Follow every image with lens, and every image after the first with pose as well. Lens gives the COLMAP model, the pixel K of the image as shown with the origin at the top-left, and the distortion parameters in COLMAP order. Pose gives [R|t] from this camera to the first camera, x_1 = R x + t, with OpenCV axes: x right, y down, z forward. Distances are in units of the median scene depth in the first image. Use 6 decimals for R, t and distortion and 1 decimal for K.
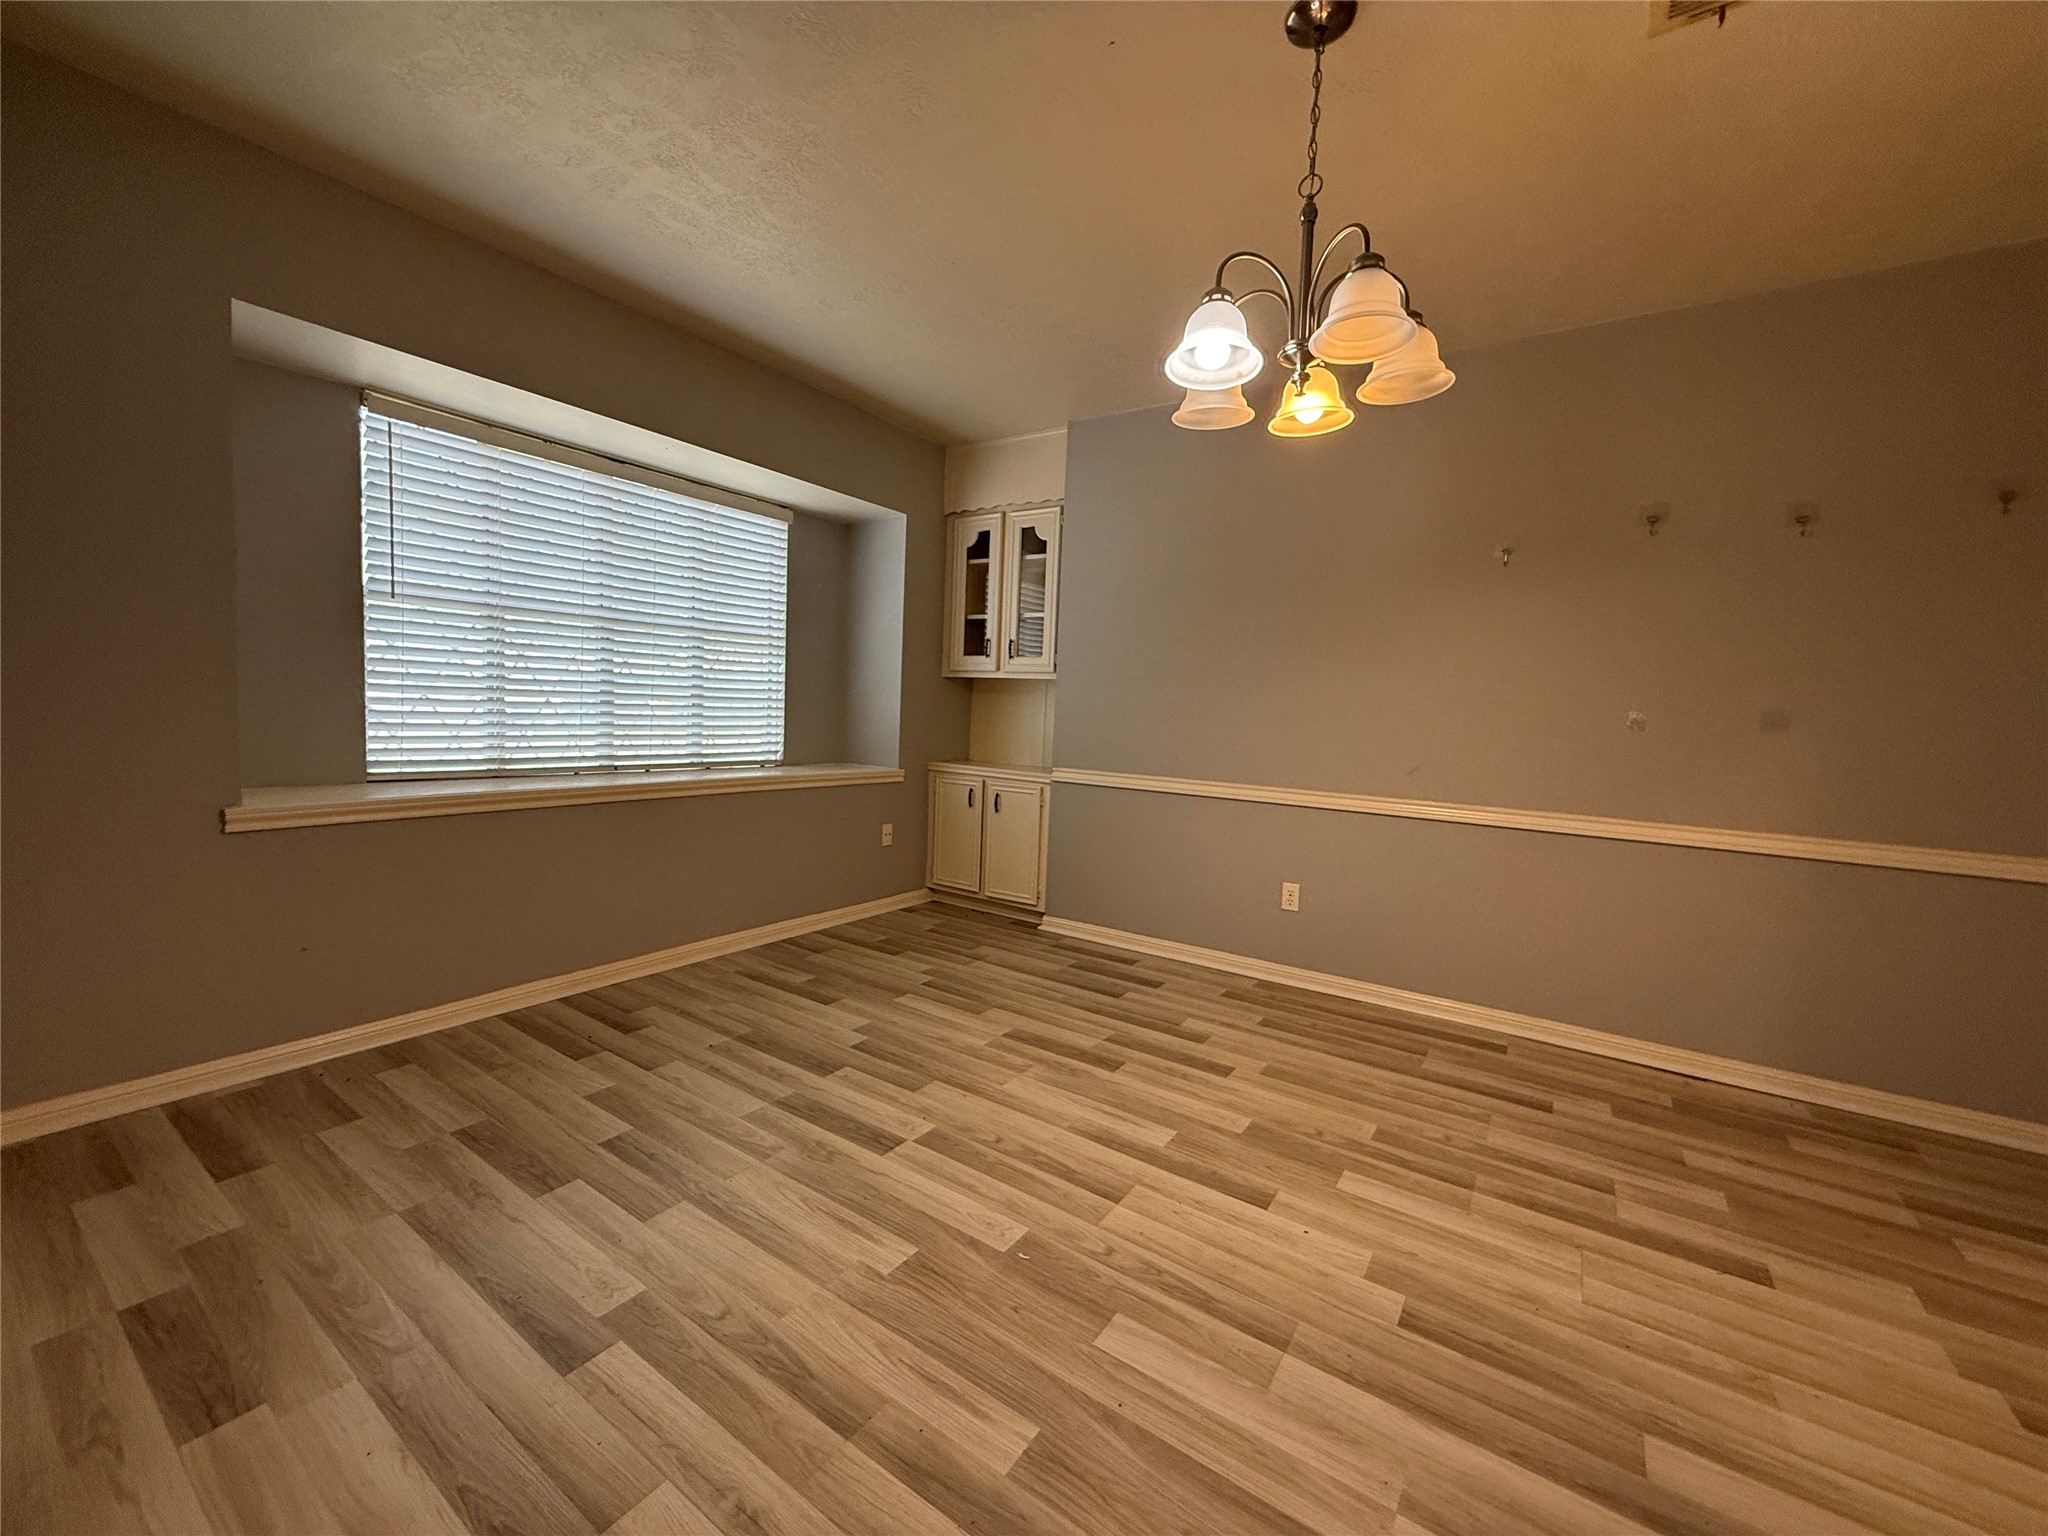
lens RADIAL K [[816.3, 0, 1013.9], [0, 816.3, 767.7], [0, 0, 1]] dist [0.001162, 0.000276]
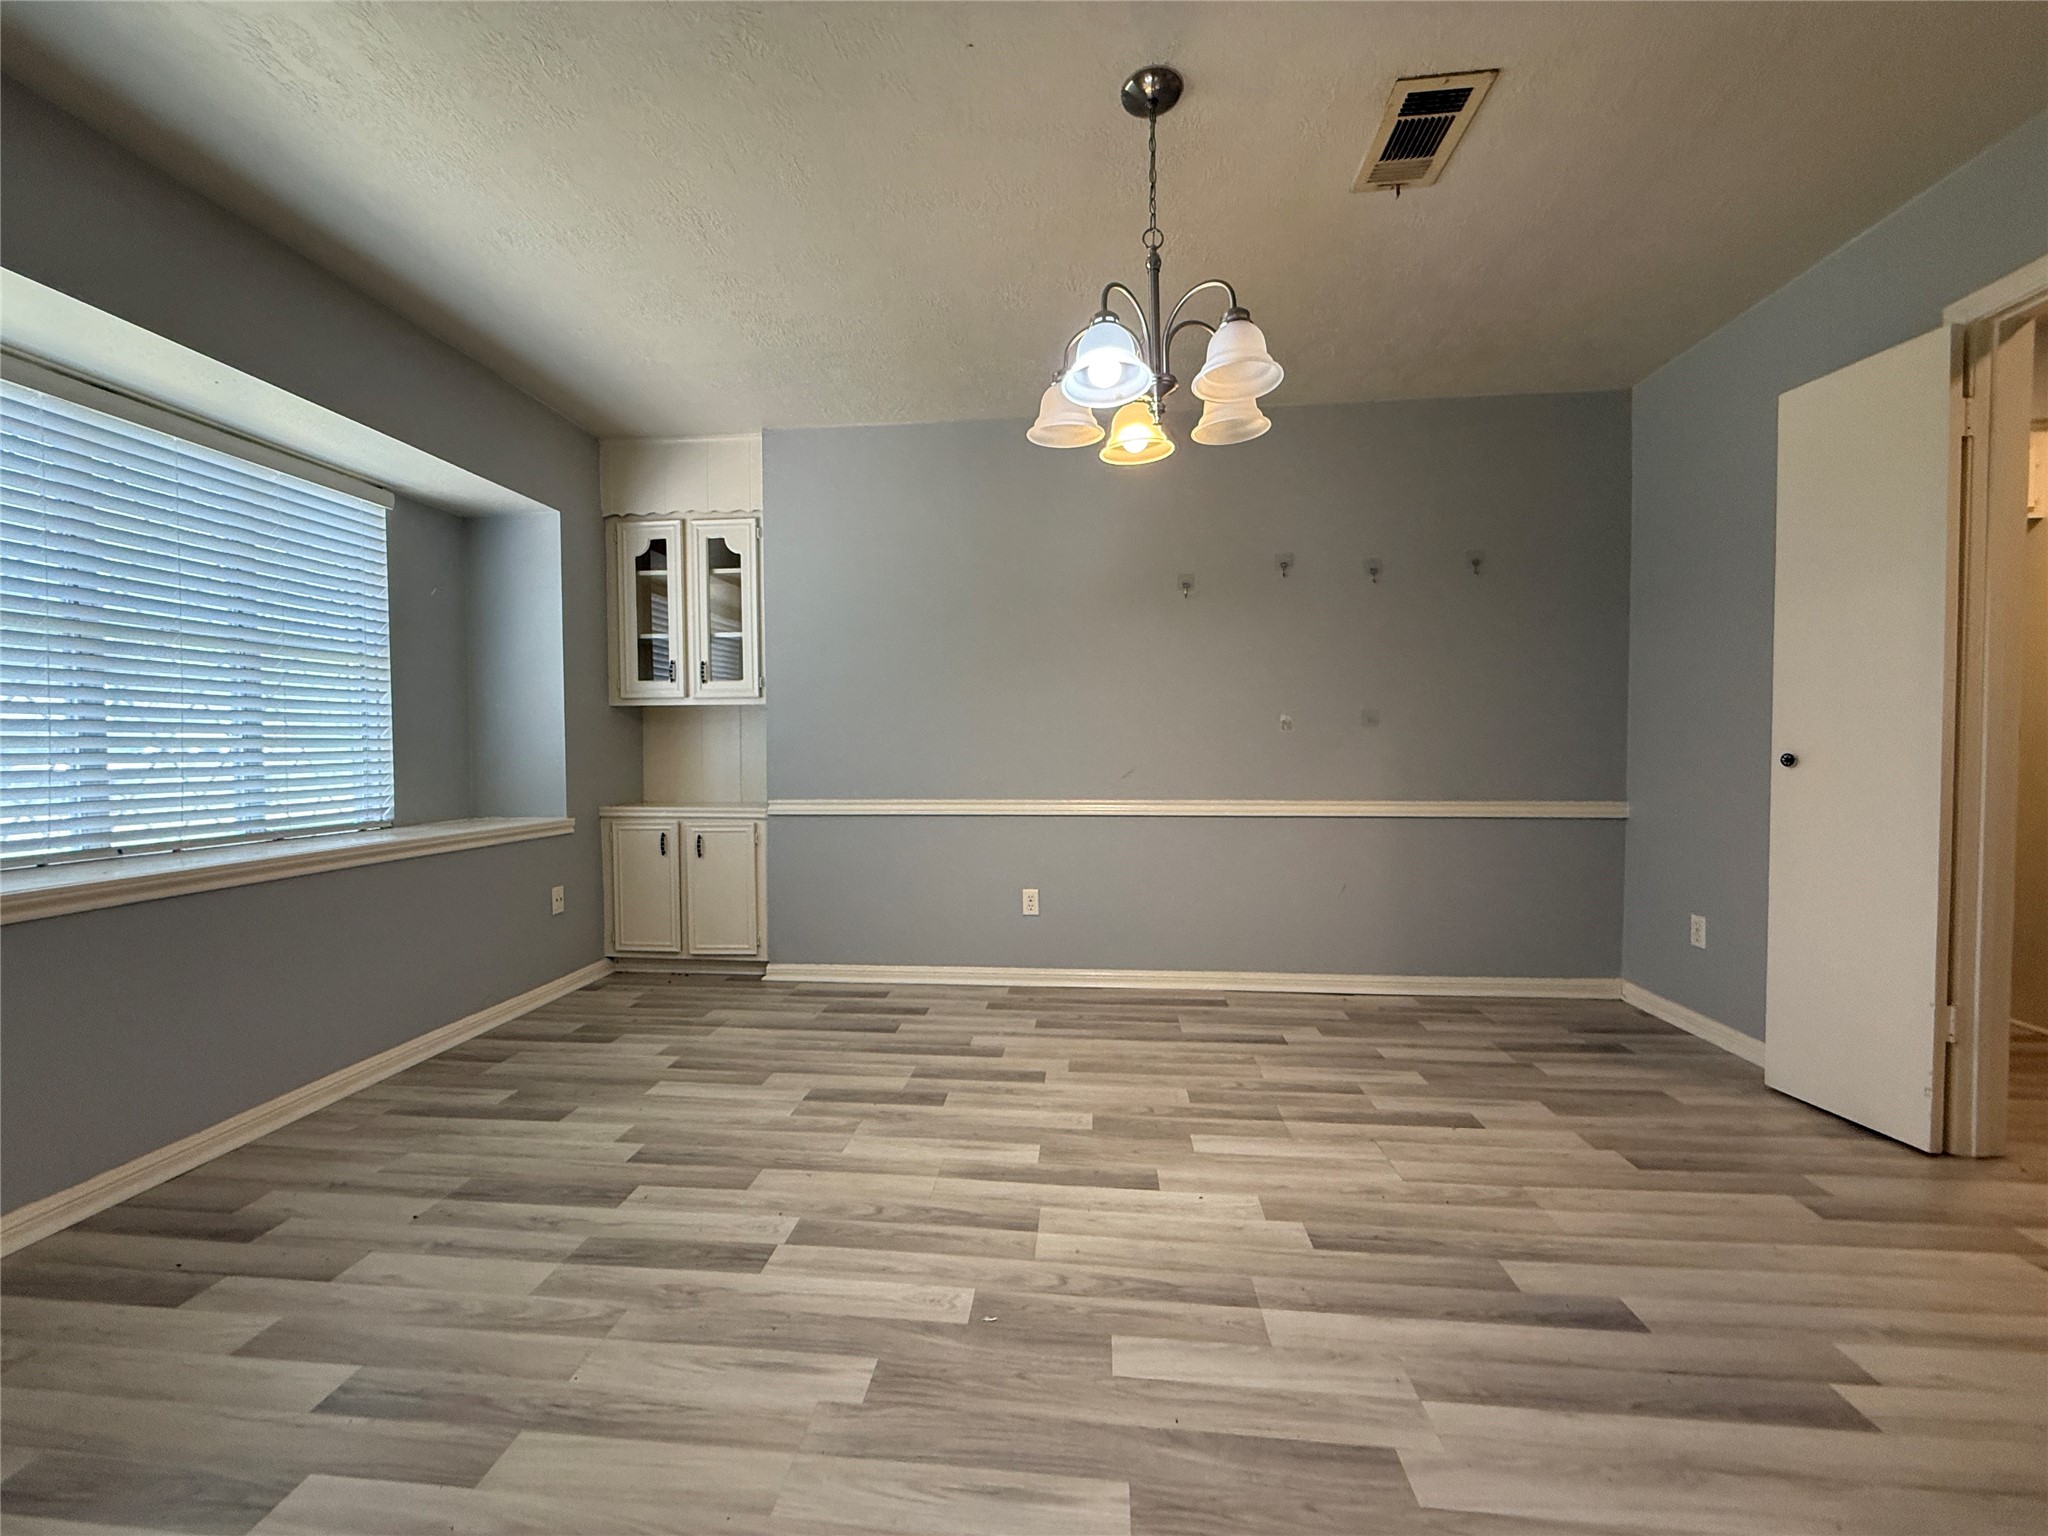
lens RADIAL K [[816.3, 0, 1013.9], [0, 816.3, 767.7], [0, 0, 1]] dist [0.001162, 0.000276]
pose [[0.873645, -0.060326, 0.482809, -0.234266], [0.079416, 0.996657, -0.019174, 0.004401], [-0.480038, 0.055094, 0.875516, 0.101368]]
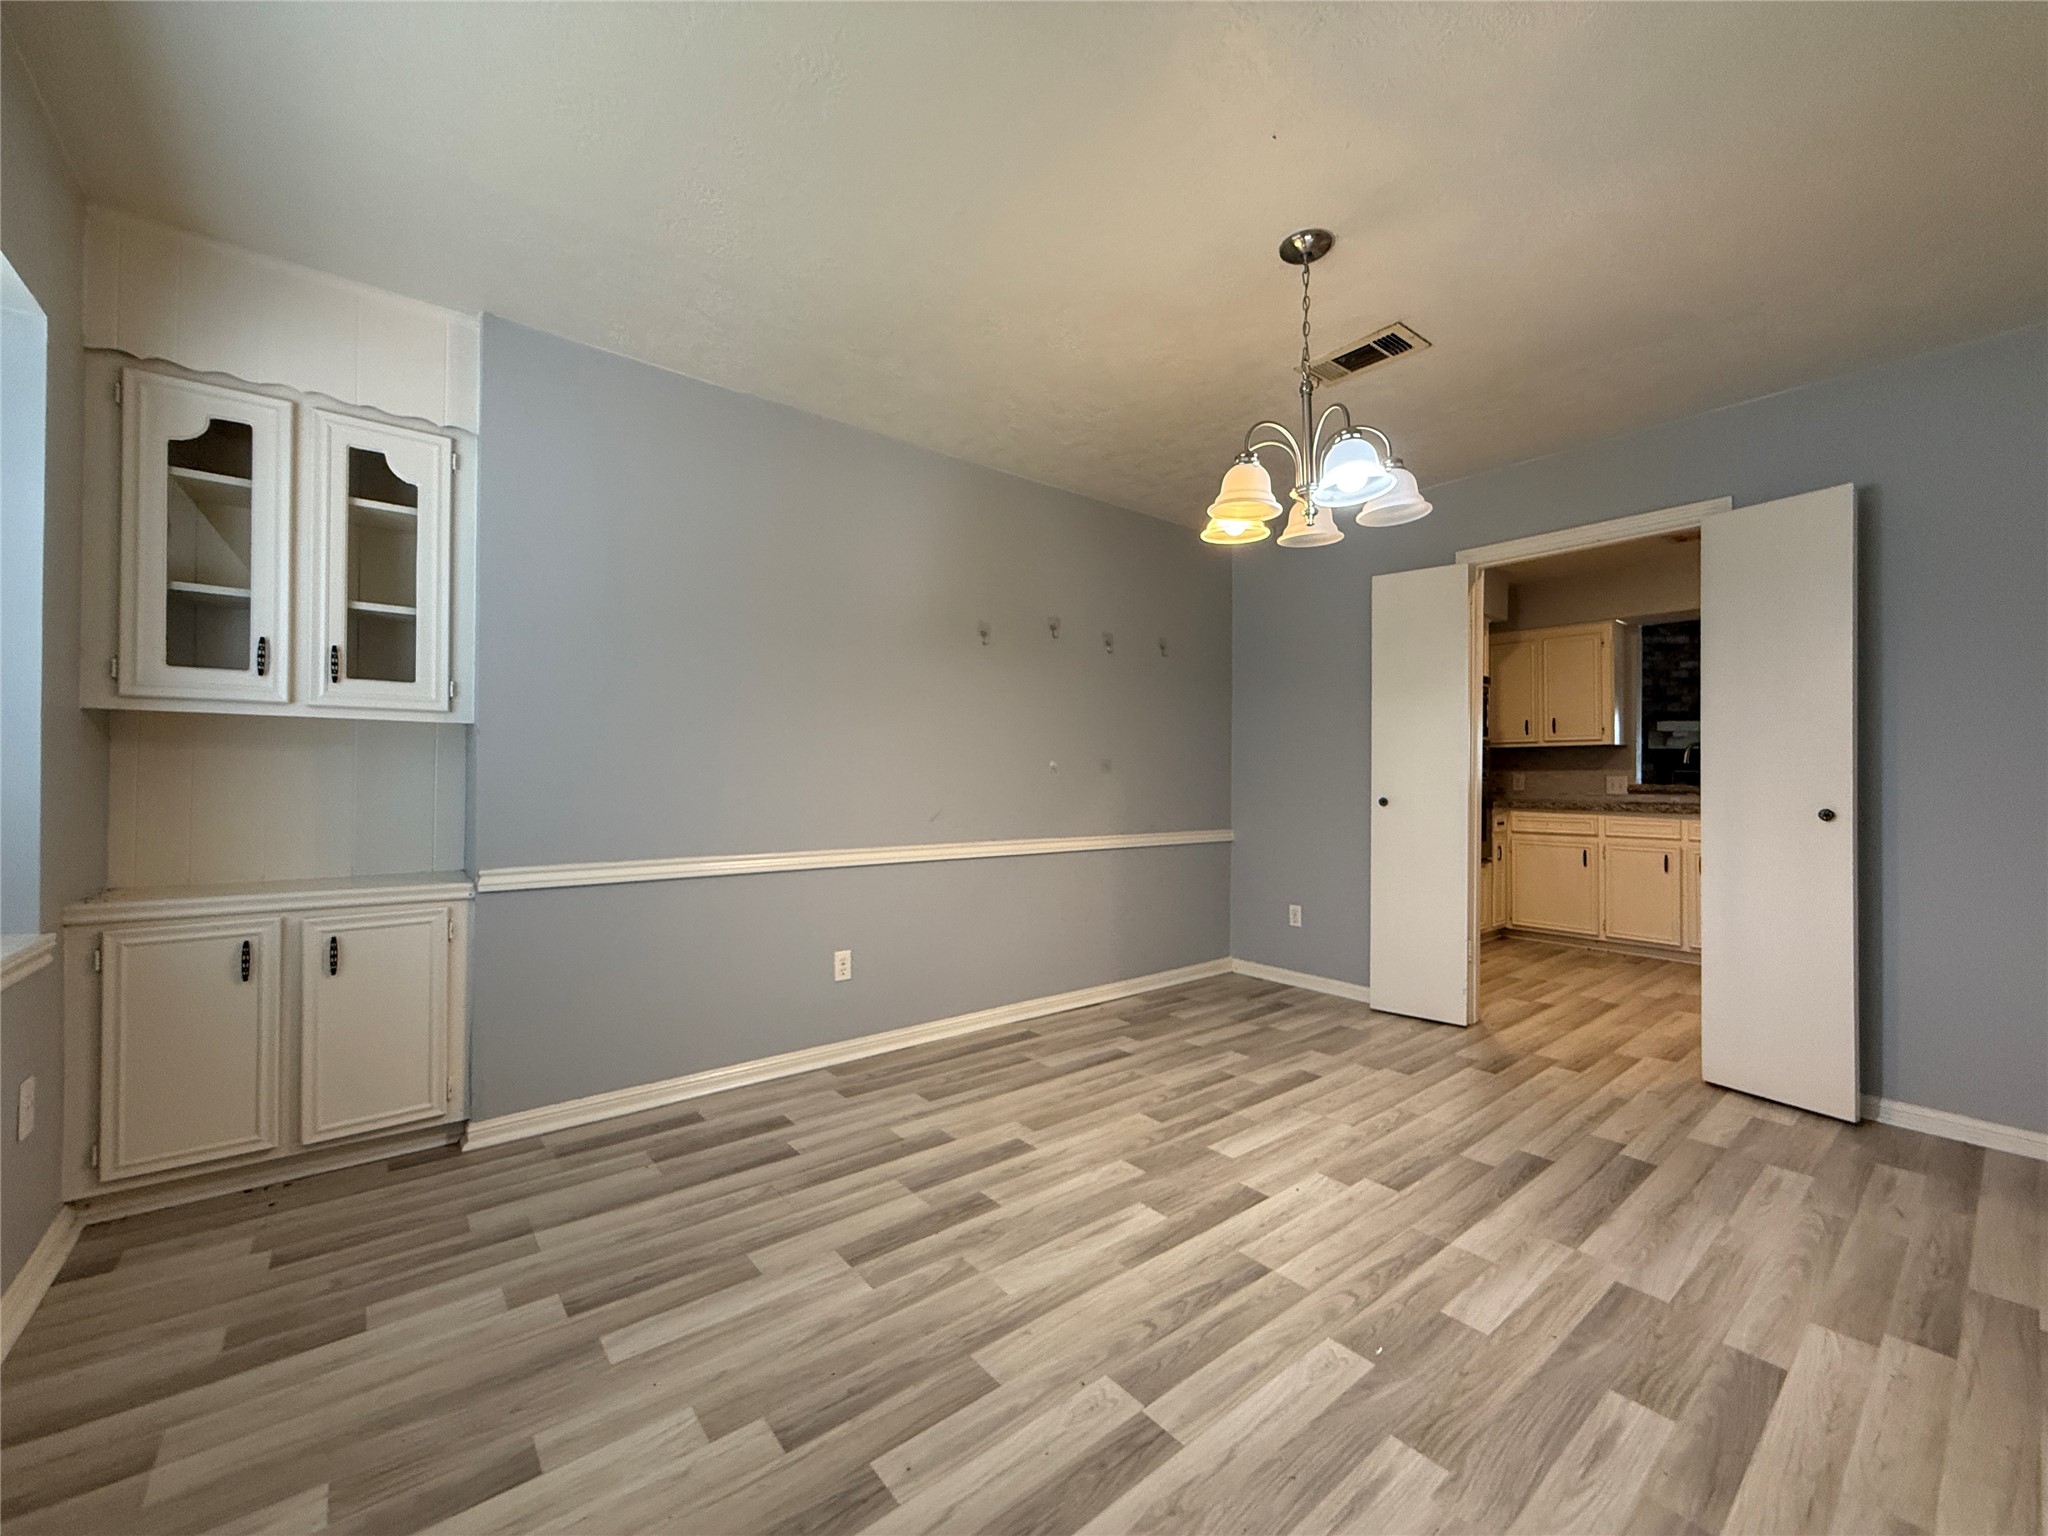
lens RADIAL K [[819.3, 0, 1015.7], [0, 819.3, 766.4], [0, 0, 1]] dist [0.000916, 0.000352]
pose [[0.286132, -0.027461, 0.957797, -0.641840], [0.077573, 0.996972, 0.005410, -0.075543], [-0.955045, 0.072752, 0.287396, 0.690038]]
